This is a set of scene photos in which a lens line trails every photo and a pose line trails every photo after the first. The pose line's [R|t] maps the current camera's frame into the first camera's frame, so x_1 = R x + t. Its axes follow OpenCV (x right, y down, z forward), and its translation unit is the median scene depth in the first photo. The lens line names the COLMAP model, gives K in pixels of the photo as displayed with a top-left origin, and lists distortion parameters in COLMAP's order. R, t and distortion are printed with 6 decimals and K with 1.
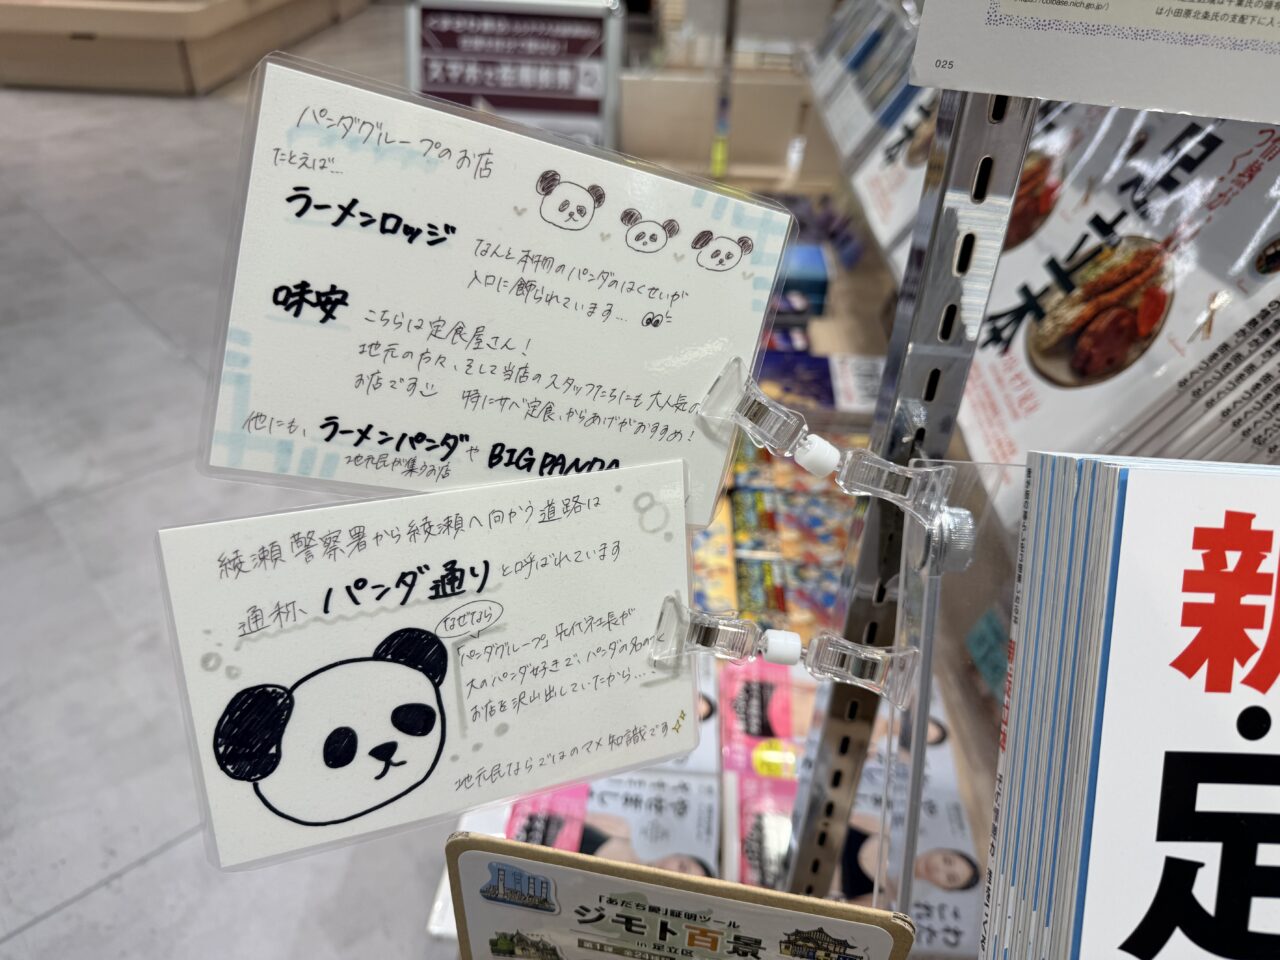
lens RADIAL K [[912.3, 0, 639.4], [0, 912.3, 496.8], [0, 0, 1]] dist [0.043309, -0.080668]
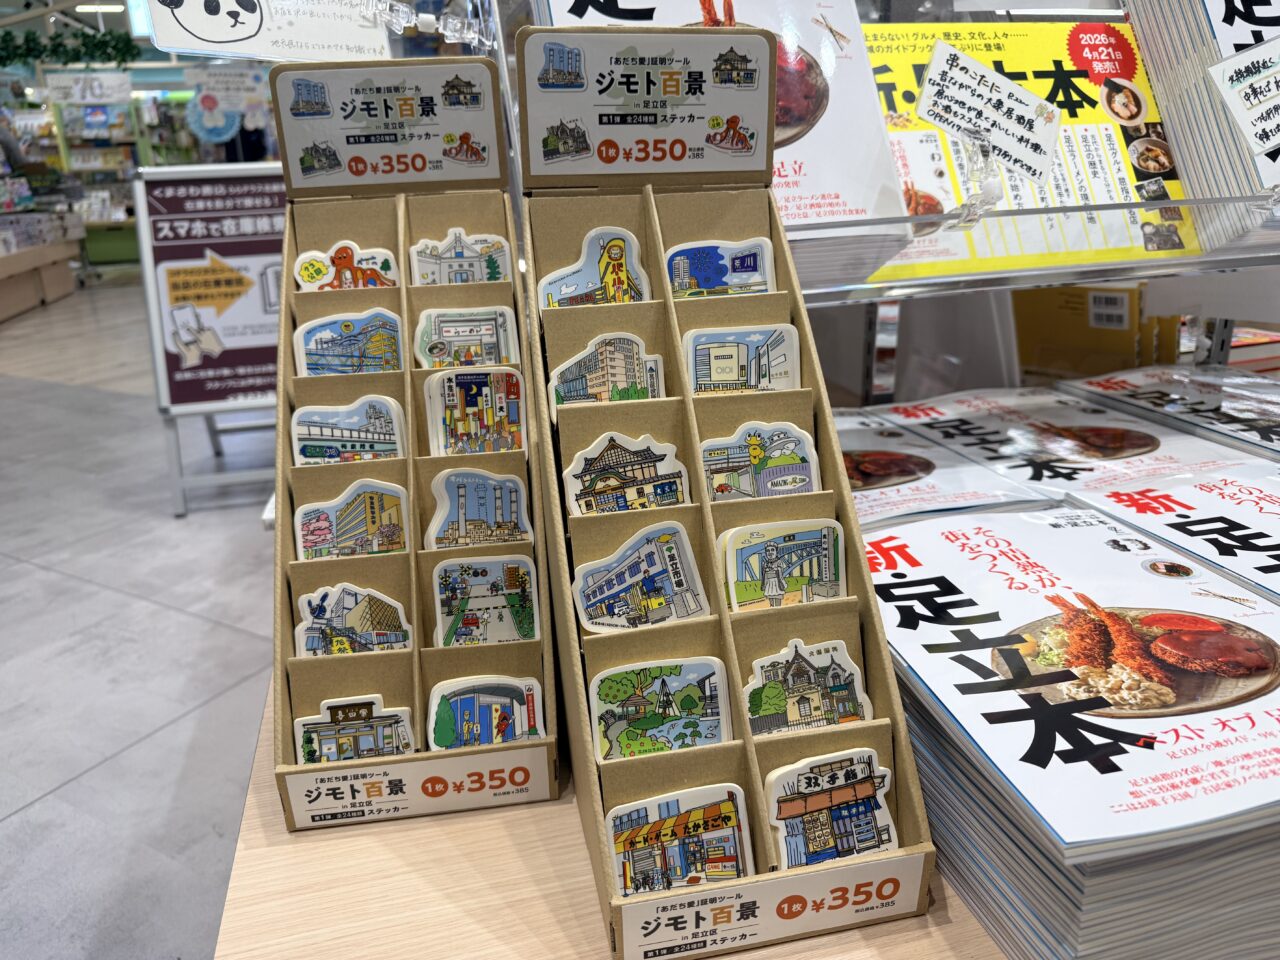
lens RADIAL K [[898.9, 0, 640.4], [0, 898.9, 484.3], [0, 0, 1]] dist [0.073990, -0.129394]
pose [[0.945856, -0.175369, 0.273136, -0.021054], [0.245784, 0.936585, -0.249797, 0.289905], [-0.212008, 0.303405, 0.928977, -0.113659]]
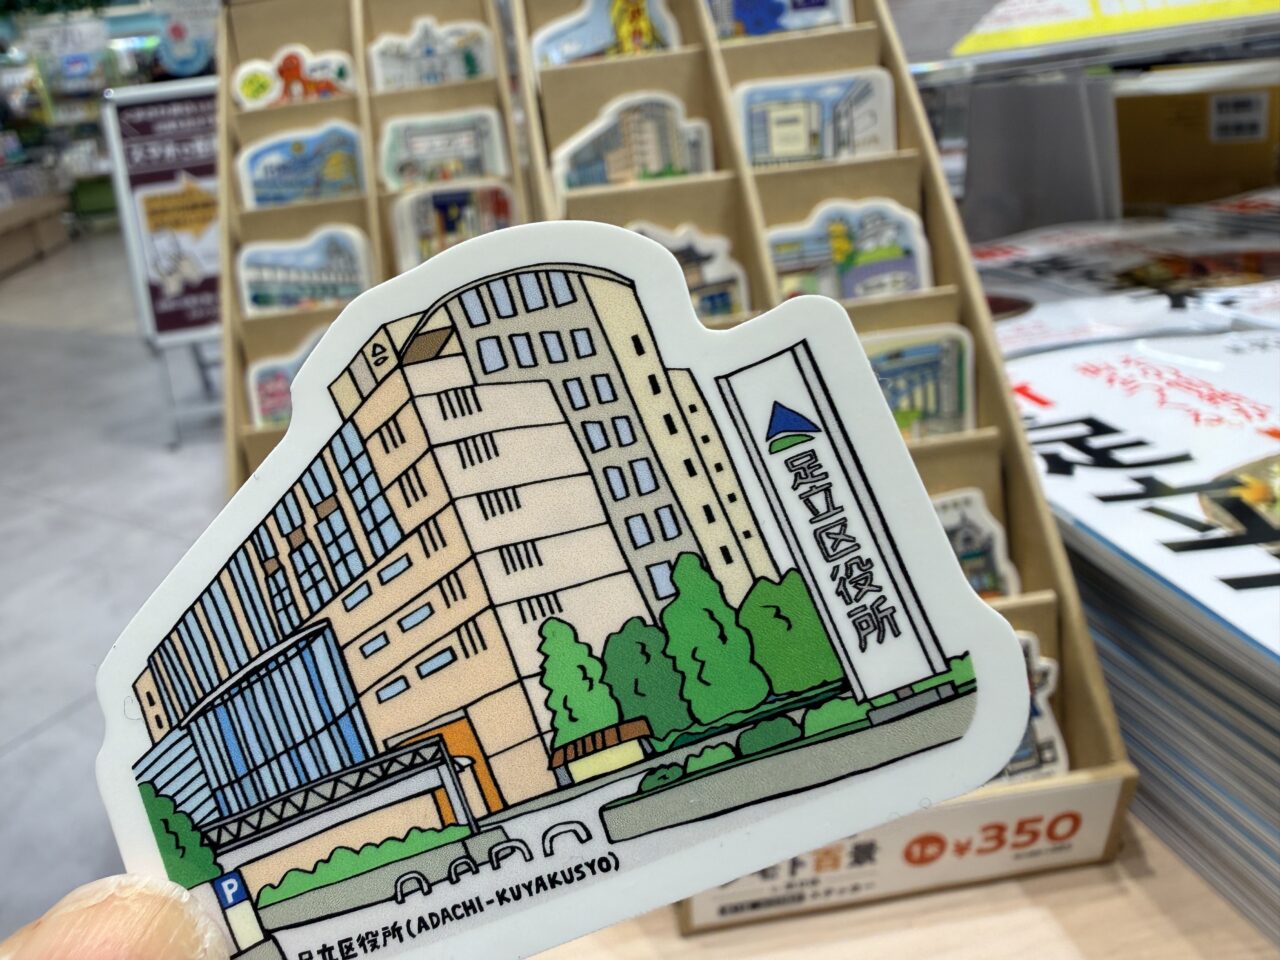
lens RADIAL K [[924.1, 0, 519.6], [0, 924.1, 481.7], [0, 0, 1]] dist [-0.040694, 0.054240]
pose [[0.963217, -0.227325, 0.143304, -0.020416], [0.254293, 0.943474, -0.212583, 0.295179], [-0.086879, 0.241205, 0.966578, -0.052833]]
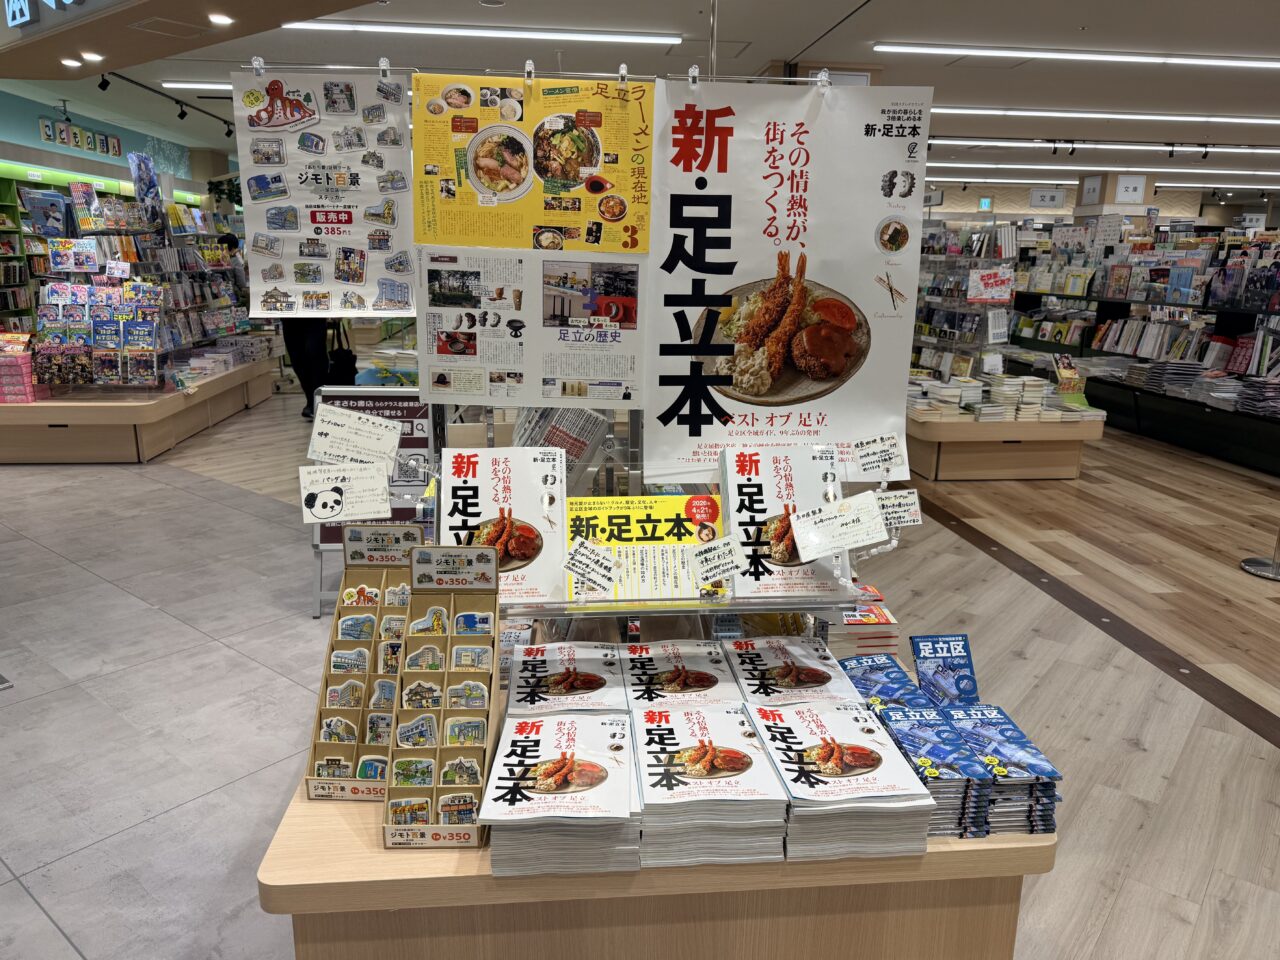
lens RADIAL K [[898.9, 0, 640.4], [0, 898.9, 484.3], [0, 0, 1]] dist [0.073990, -0.129394]
pose [[0.988527, -0.065748, 0.135986, 0.130728], [0.111480, 0.925044, -0.363134, 0.357705], [-0.101918, 0.374128, 0.921760, -0.670616]]
